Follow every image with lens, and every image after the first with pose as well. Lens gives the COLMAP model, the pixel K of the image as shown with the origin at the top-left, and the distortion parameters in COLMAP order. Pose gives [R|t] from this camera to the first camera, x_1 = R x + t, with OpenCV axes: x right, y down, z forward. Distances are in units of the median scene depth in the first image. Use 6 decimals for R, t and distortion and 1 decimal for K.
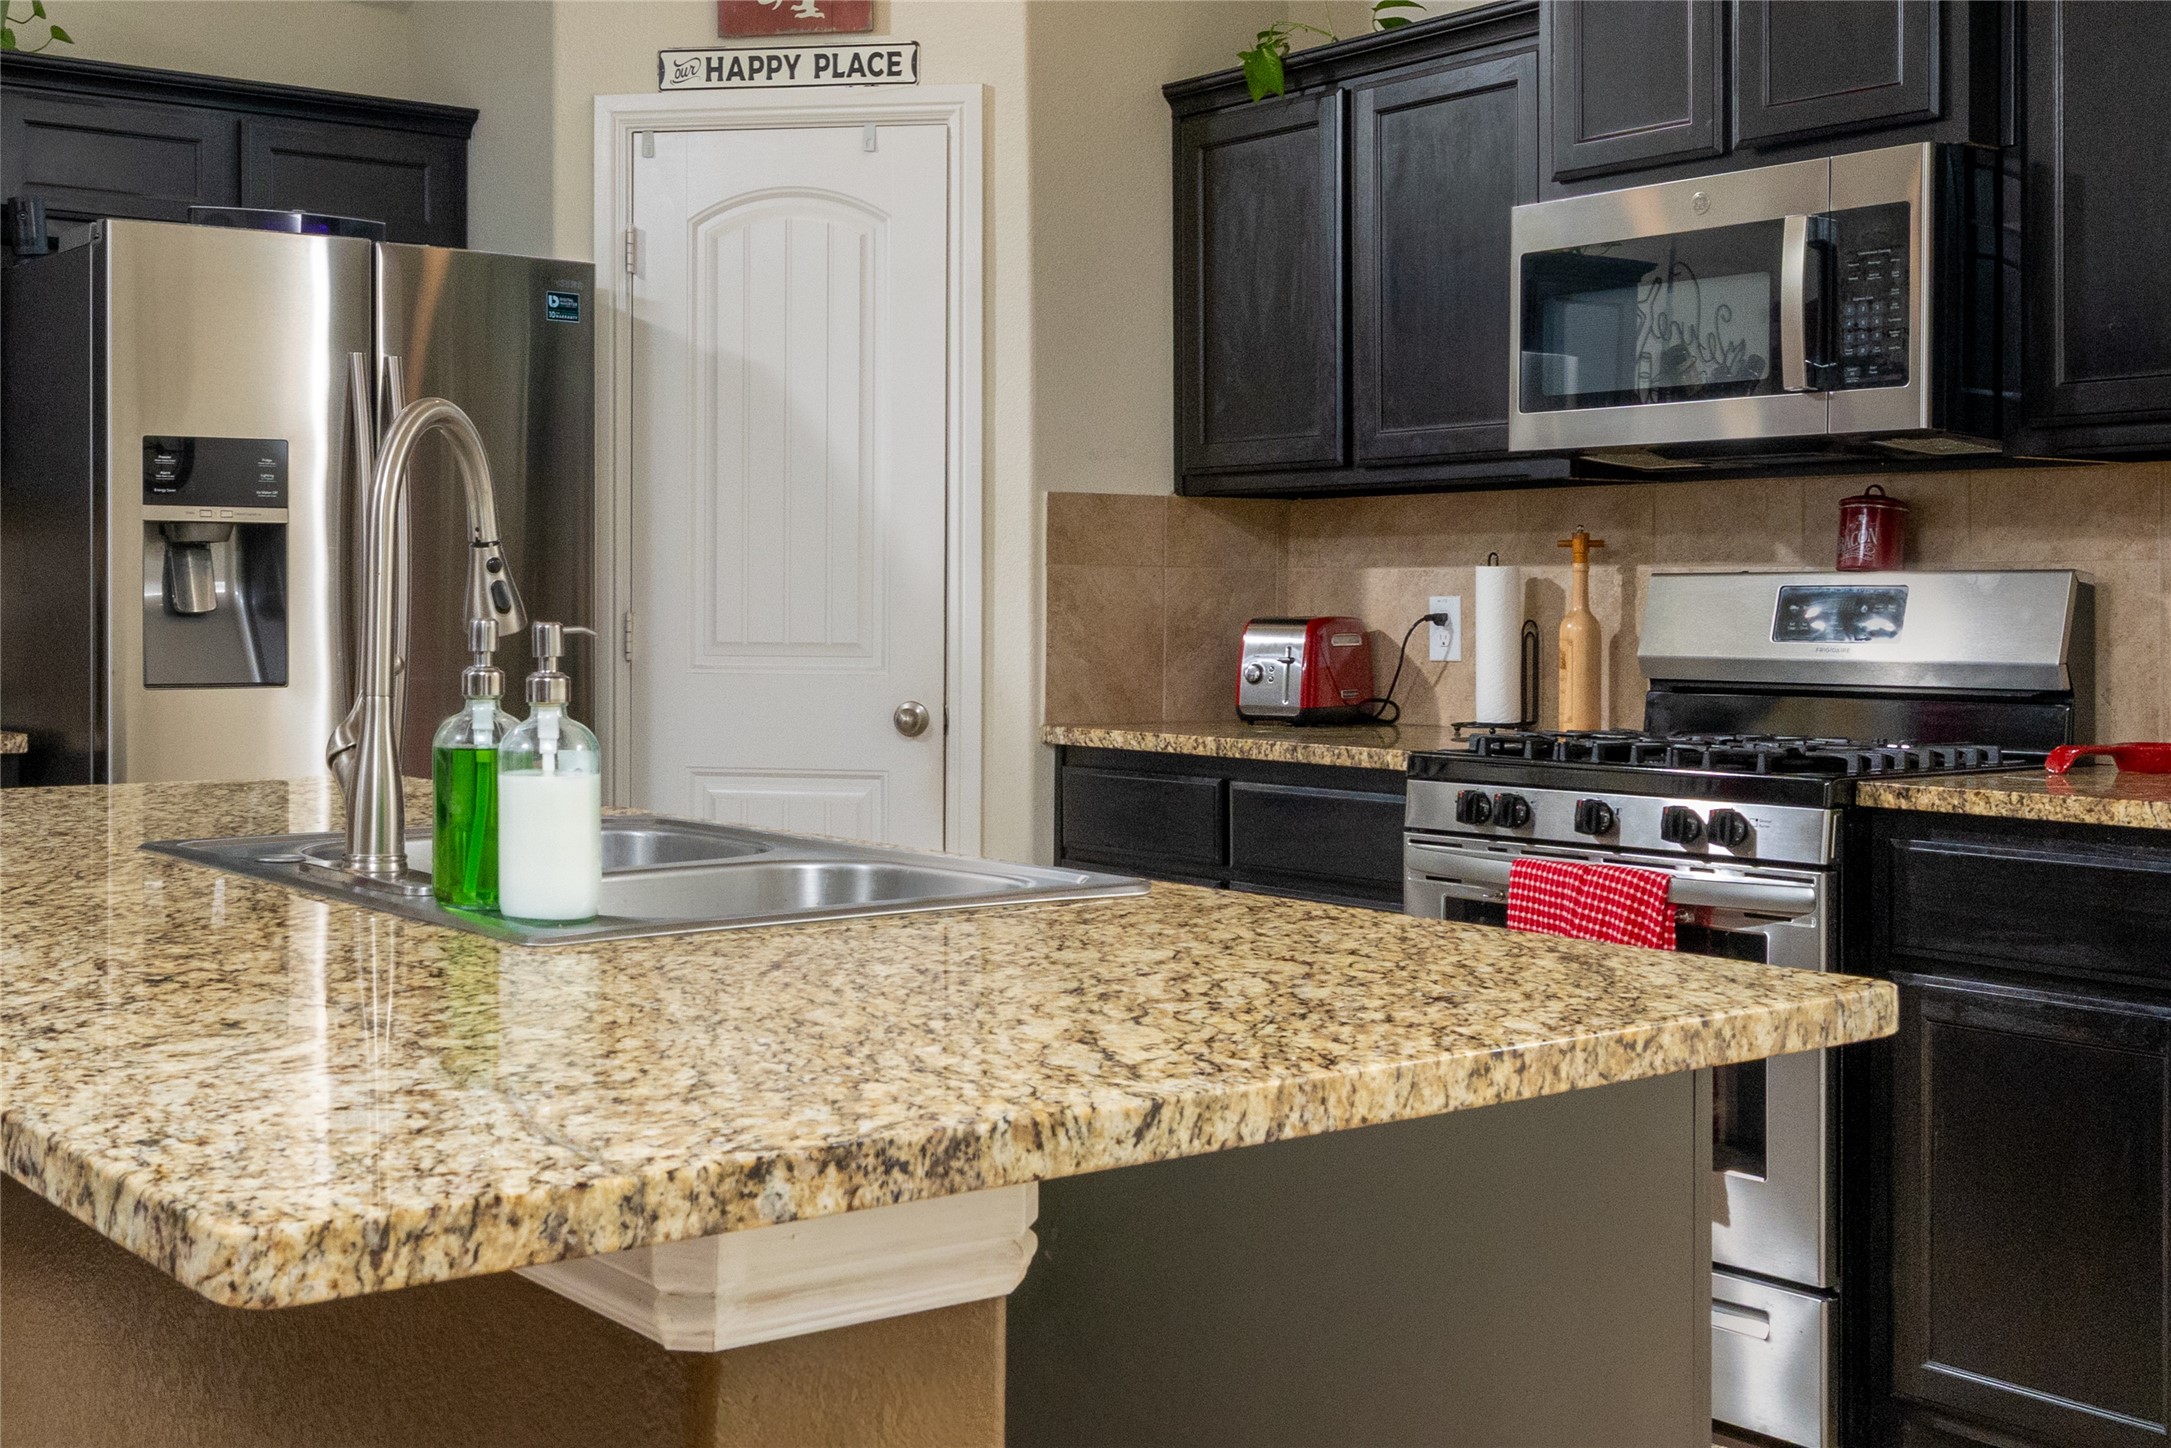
lens RADIAL K [[2543.7, 0, 941.4], [0, 2543.7, 606.9], [0, 0, 1]] dist [-0.011277, -0.009966]
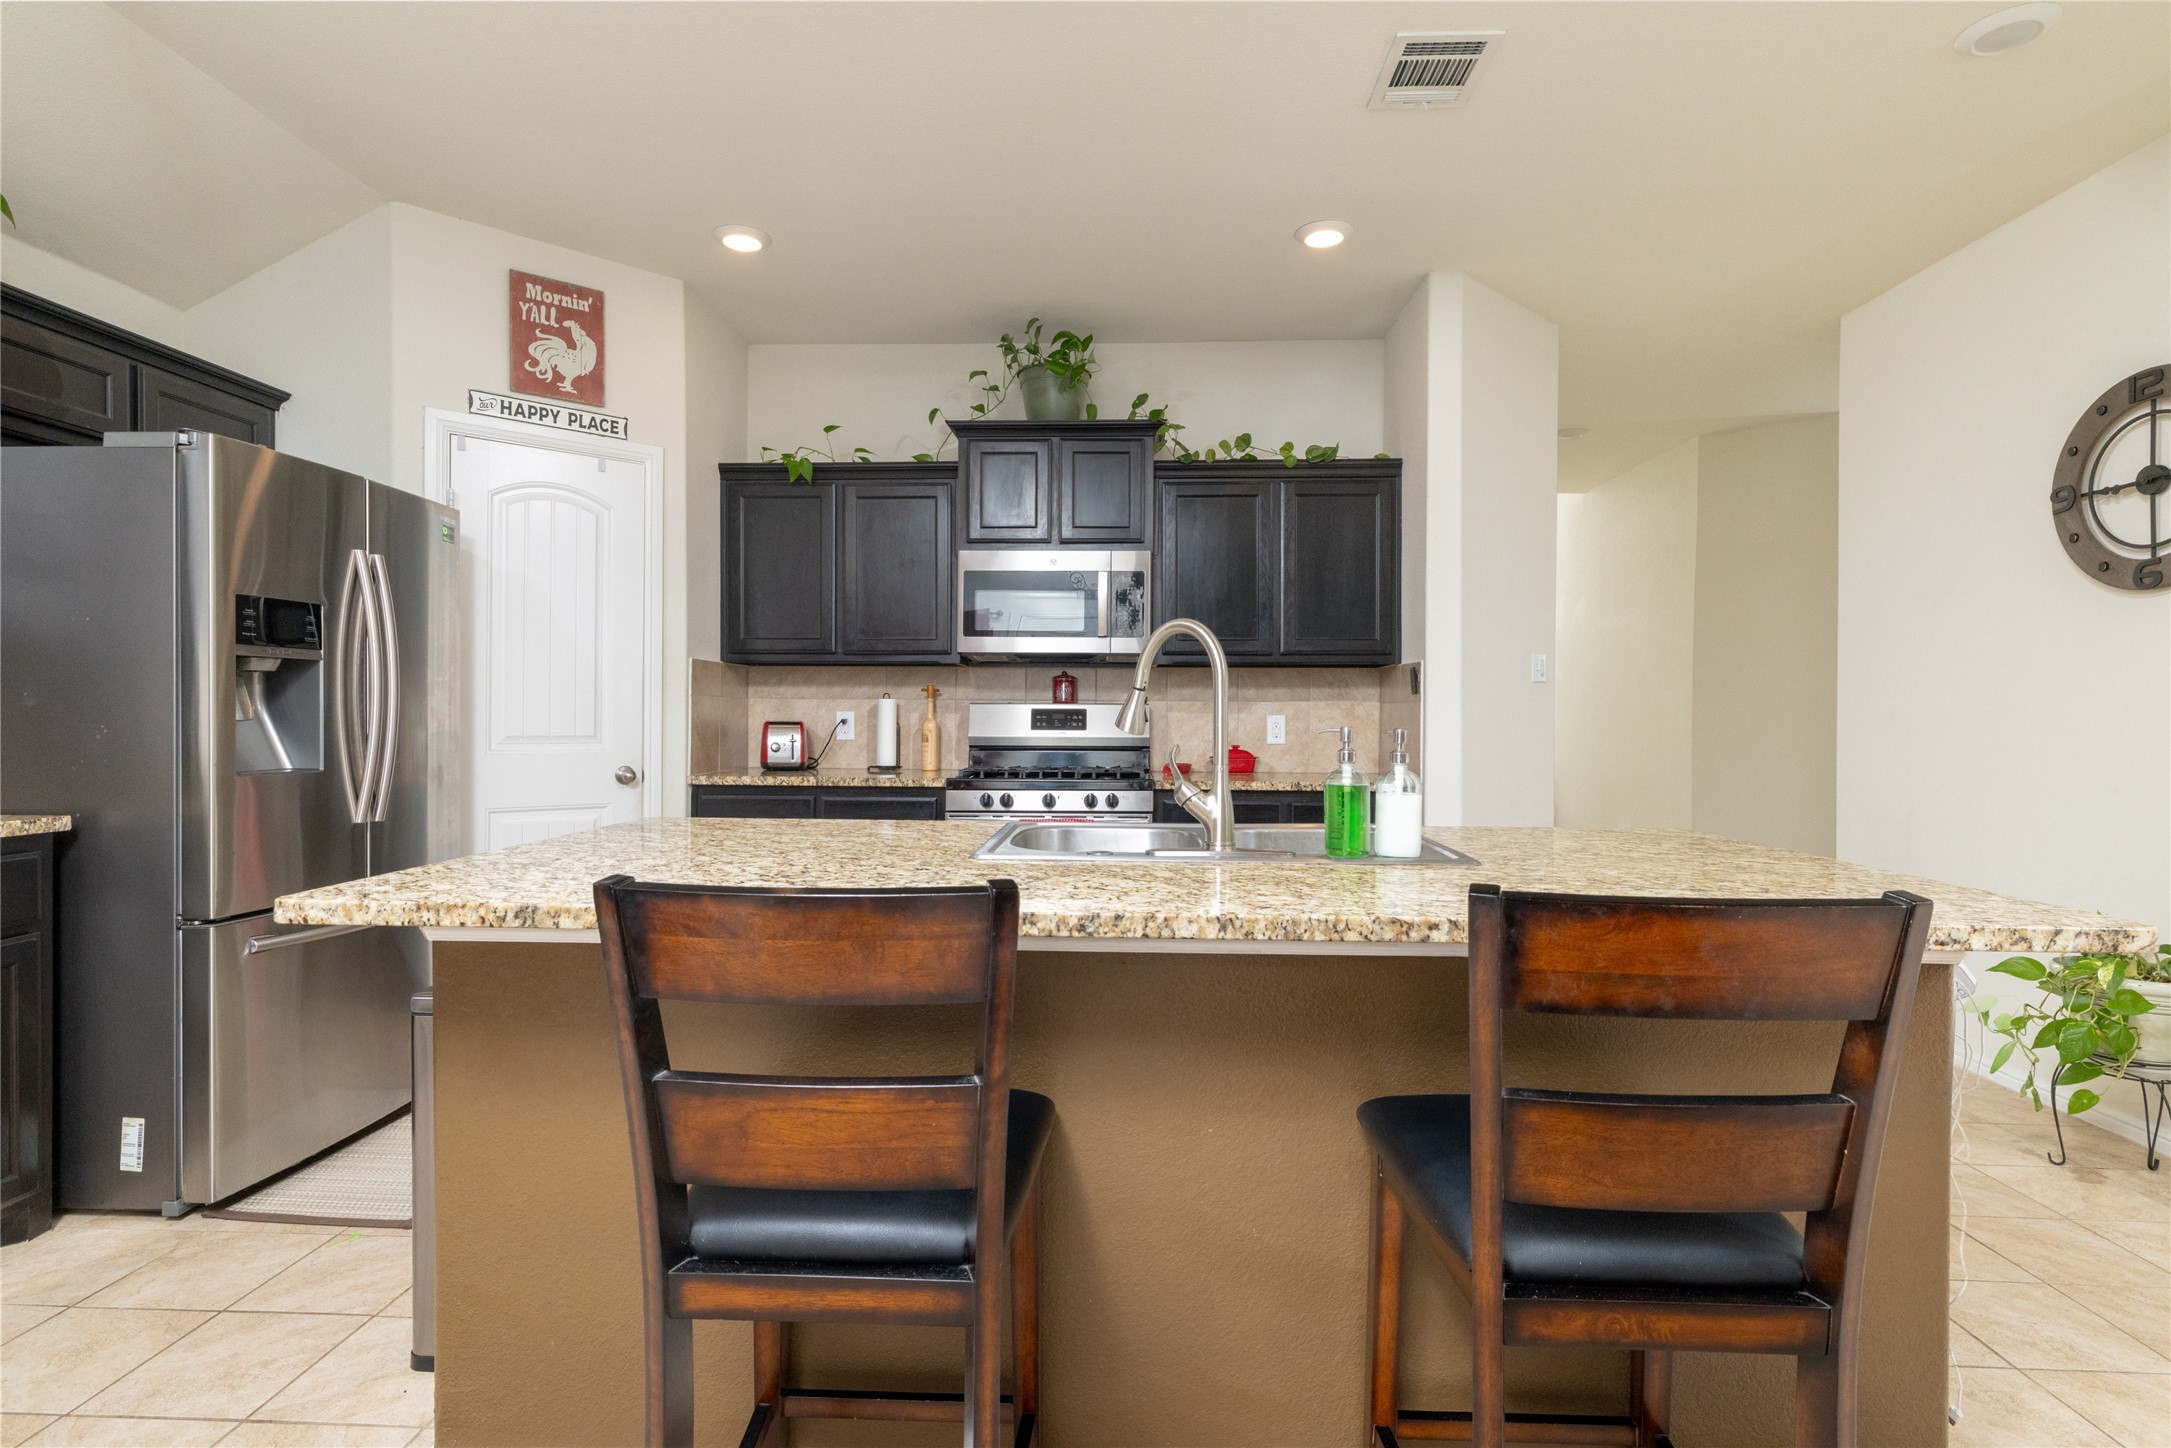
lens RADIAL K [[1067.3, 0, 1079.5], [0, 1067.3, 720.2], [0, 0, 1]] dist [-0.001436, 0.000789]
pose [[0.625177, -0.002465, 0.780479, -0.419791], [-0.002408, 0.999984, 0.005087, -0.001852], [-0.780479, -0.005059, 0.625161, 0.237421]]
